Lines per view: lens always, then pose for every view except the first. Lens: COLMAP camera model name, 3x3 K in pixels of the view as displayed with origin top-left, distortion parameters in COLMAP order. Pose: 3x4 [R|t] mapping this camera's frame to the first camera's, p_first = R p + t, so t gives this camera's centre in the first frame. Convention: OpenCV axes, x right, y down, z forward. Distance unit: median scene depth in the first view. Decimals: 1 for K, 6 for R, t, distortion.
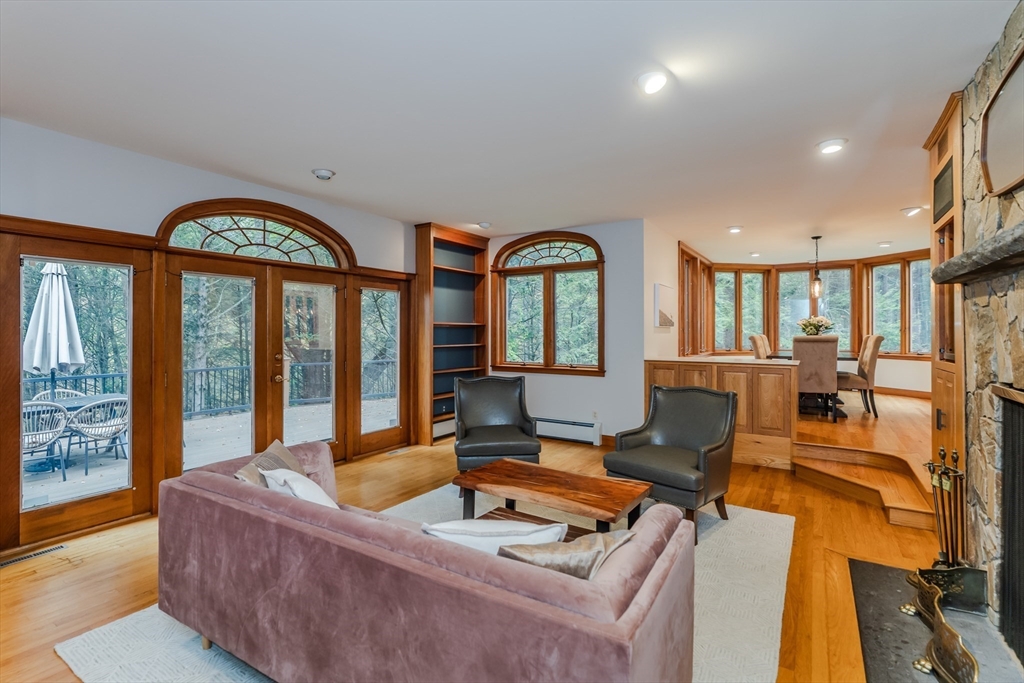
lens RADIAL K [[487.4, 0, 496.9], [0, 487.4, 333.5], [0, 0, 1]] dist [-0.001754, -0.000369]
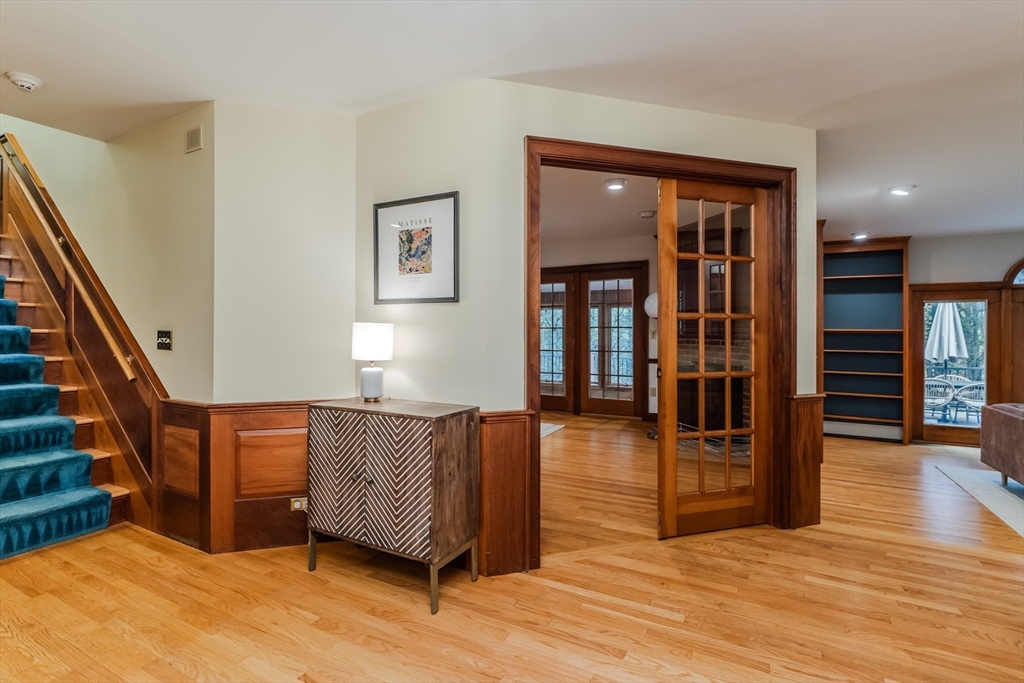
lens RADIAL K [[487.4, 0, 489.9], [0, 487.4, 332.8], [0, 0, 1]] dist [-0.001754, -0.000369]
pose [[0.064266, 0.002553, -0.997930, 0.788089], [0.002182, 0.999994, 0.002698, -0.030075], [0.997930, -0.002351, 0.064260, -0.796920]]
